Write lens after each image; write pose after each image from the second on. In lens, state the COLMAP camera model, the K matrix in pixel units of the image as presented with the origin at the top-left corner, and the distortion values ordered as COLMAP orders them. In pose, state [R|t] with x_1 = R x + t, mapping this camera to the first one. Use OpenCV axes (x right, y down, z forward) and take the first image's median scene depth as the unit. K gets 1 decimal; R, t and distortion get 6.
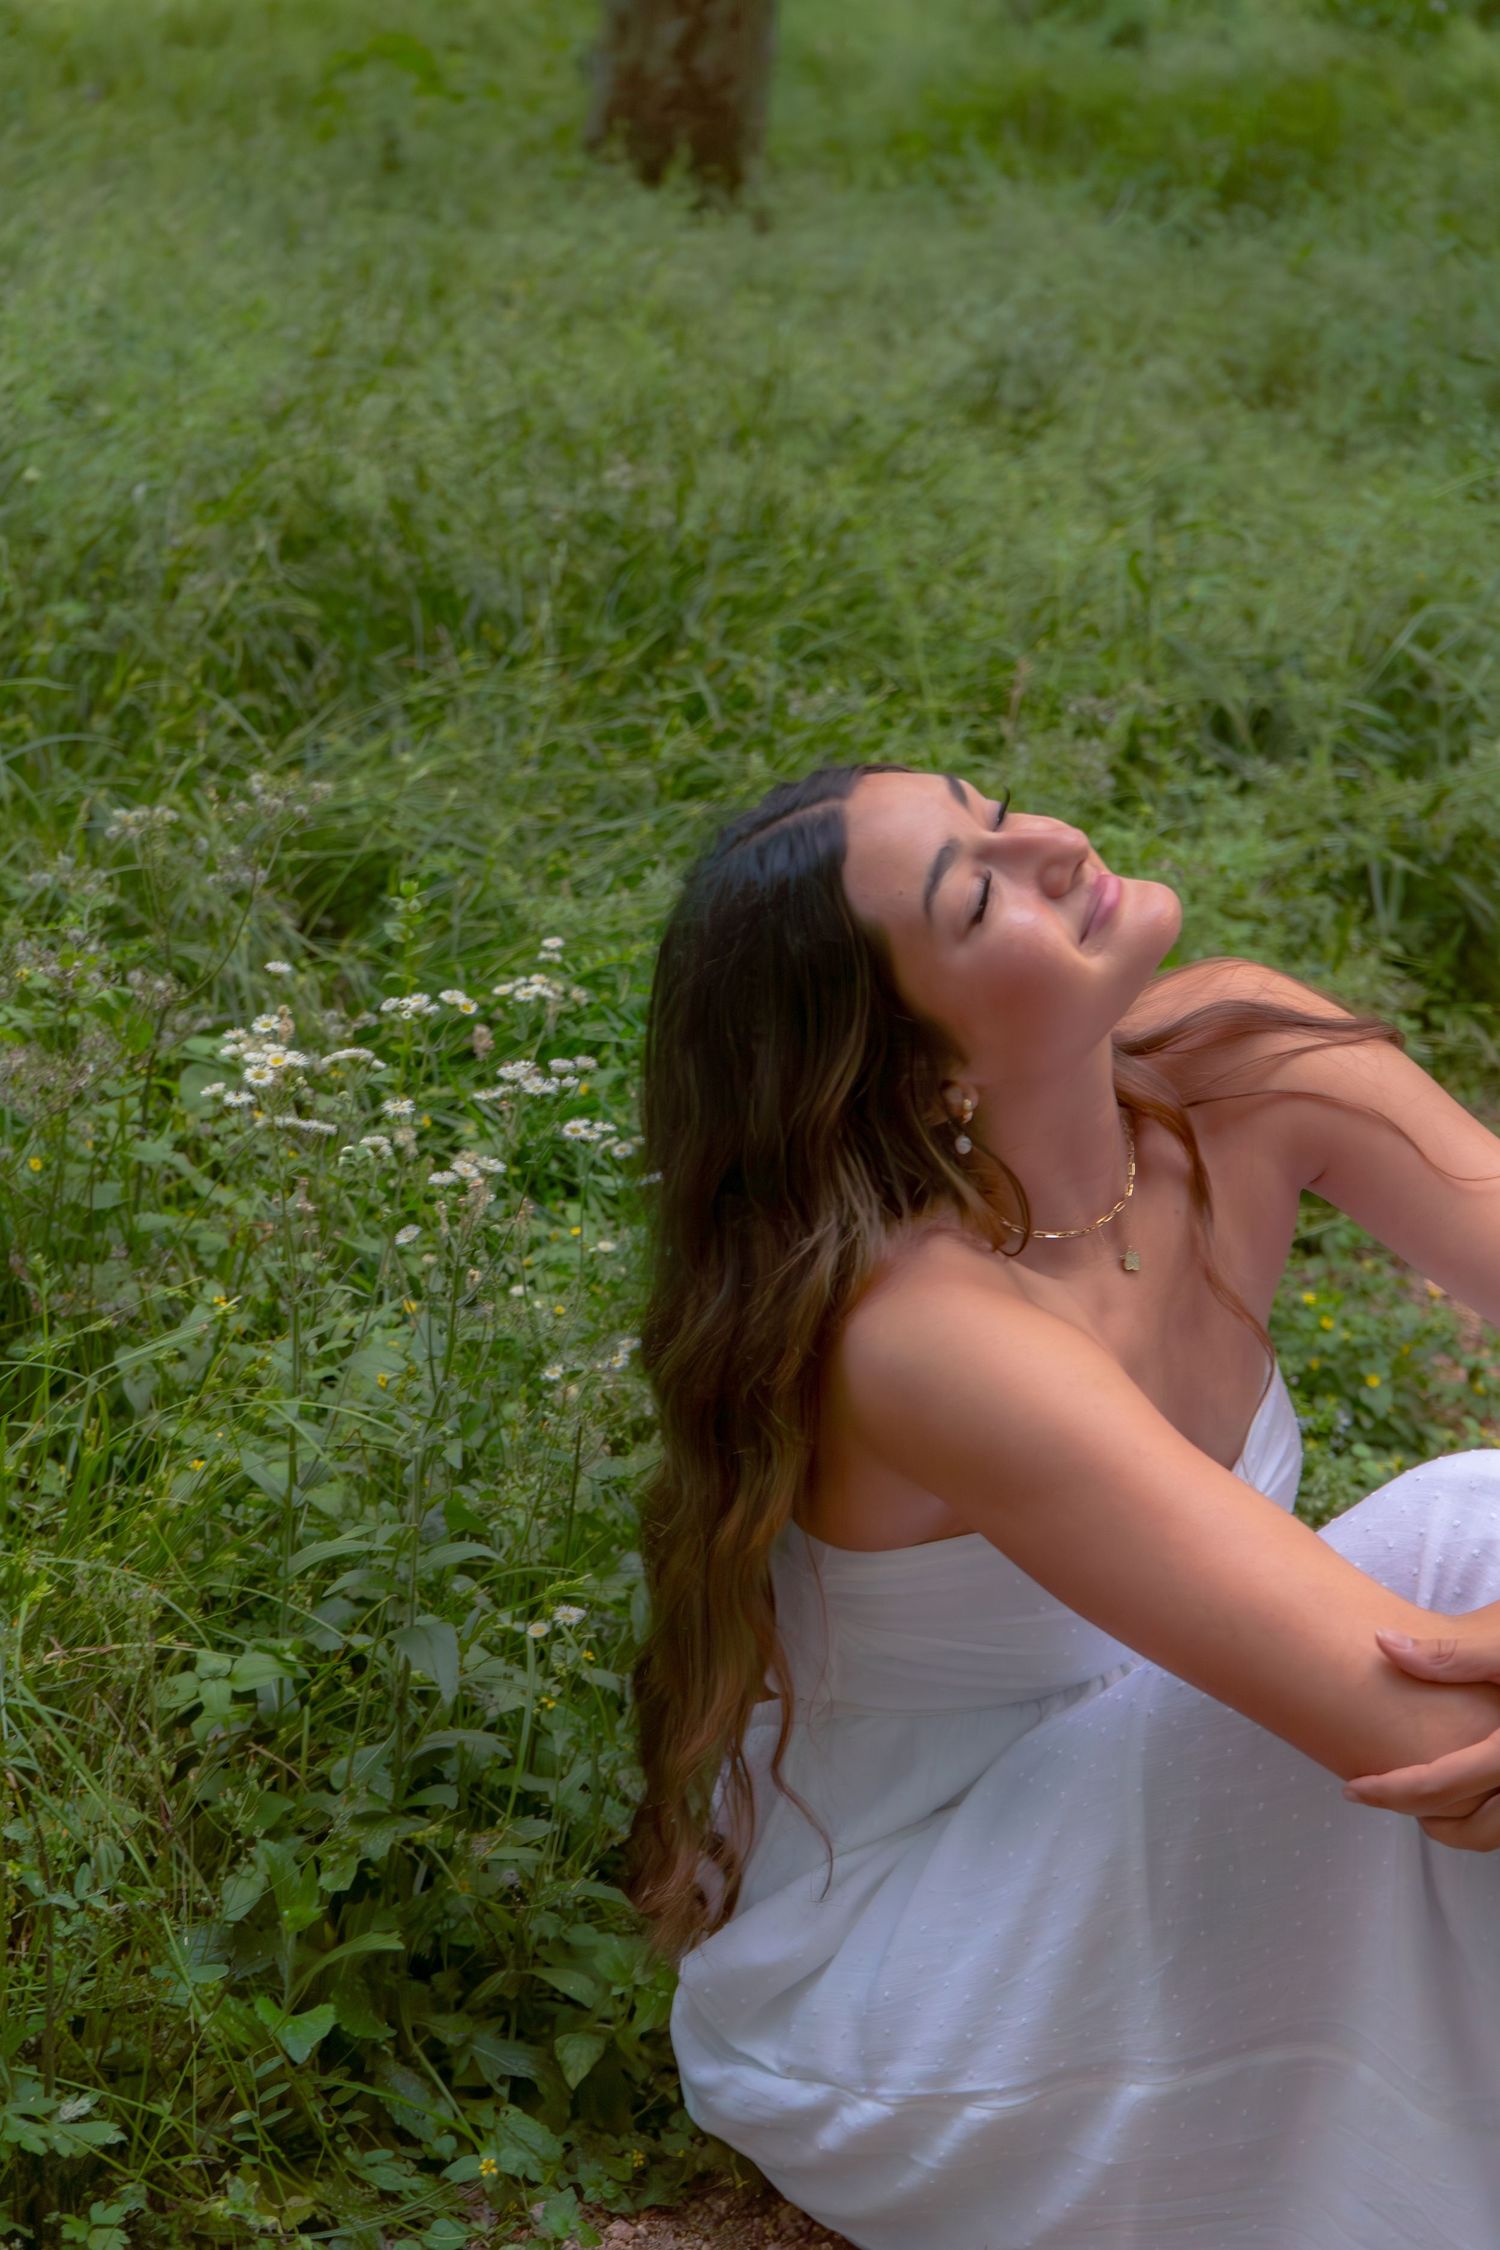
lens RADIAL K [[4902.6, 0, 767.3], [0, 4902.6, 1125.1], [0, 0, 1]] dist [0.137814, 0.000000]
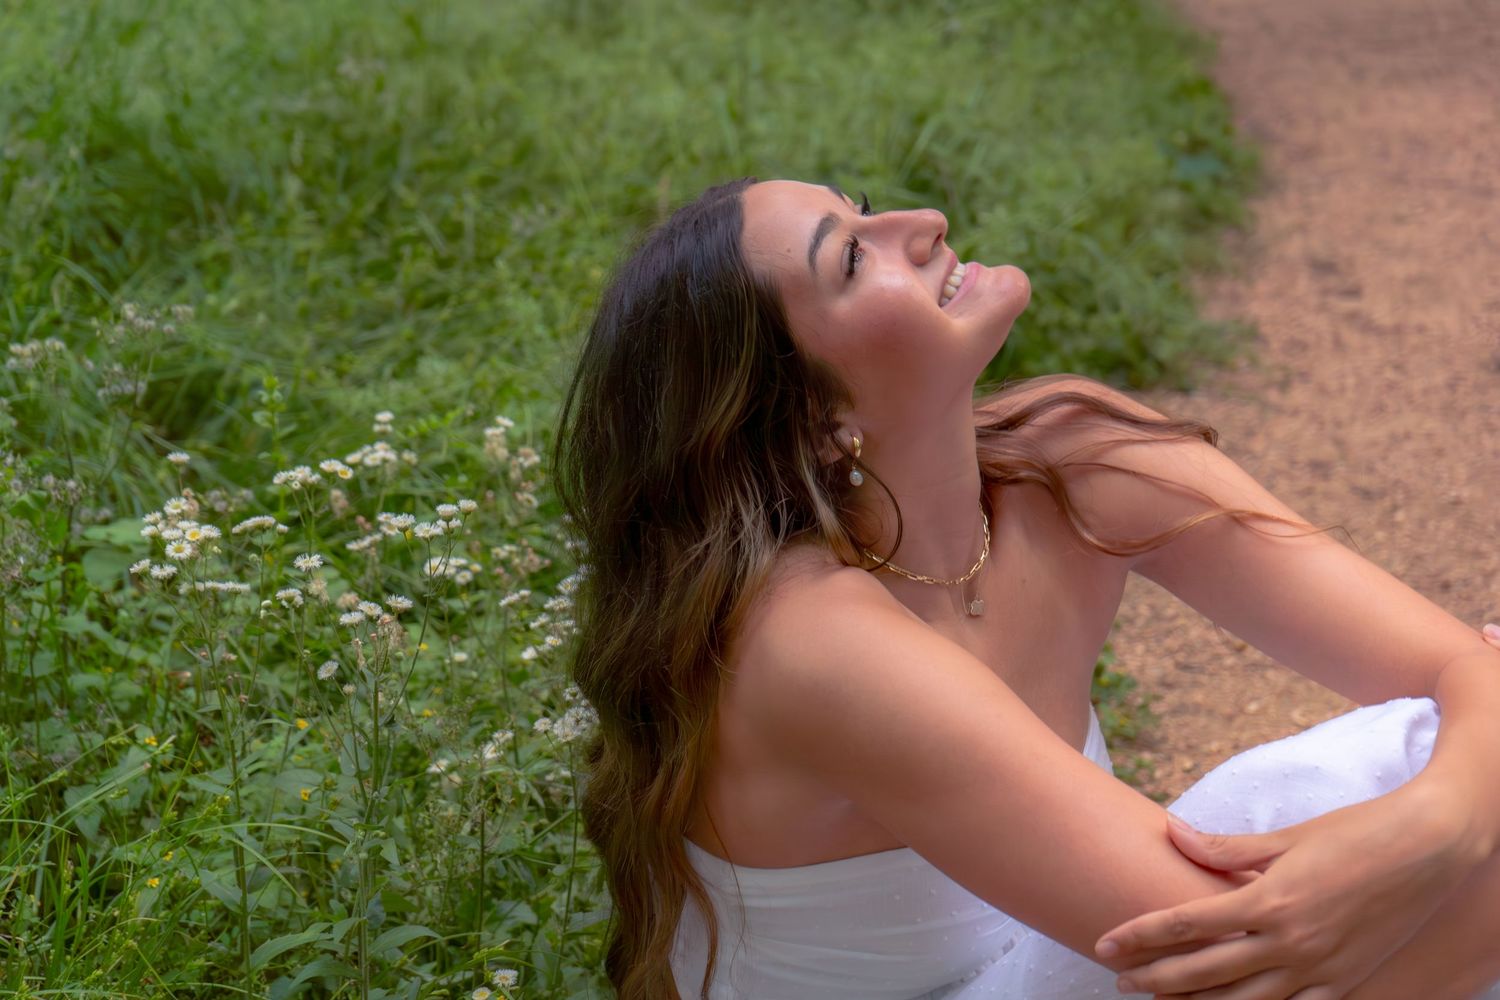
lens RADIAL K [[3200.5, 0, 735.8], [0, 3200.5, 507.8], [0, 0, 1]] dist [0.142330, 0.000000]
pose [[0.987962, -0.114269, 0.104274, -0.045451], [0.115142, 0.993346, -0.002373, -0.002530], [-0.103309, 0.014351, 0.994546, 0.201275]]
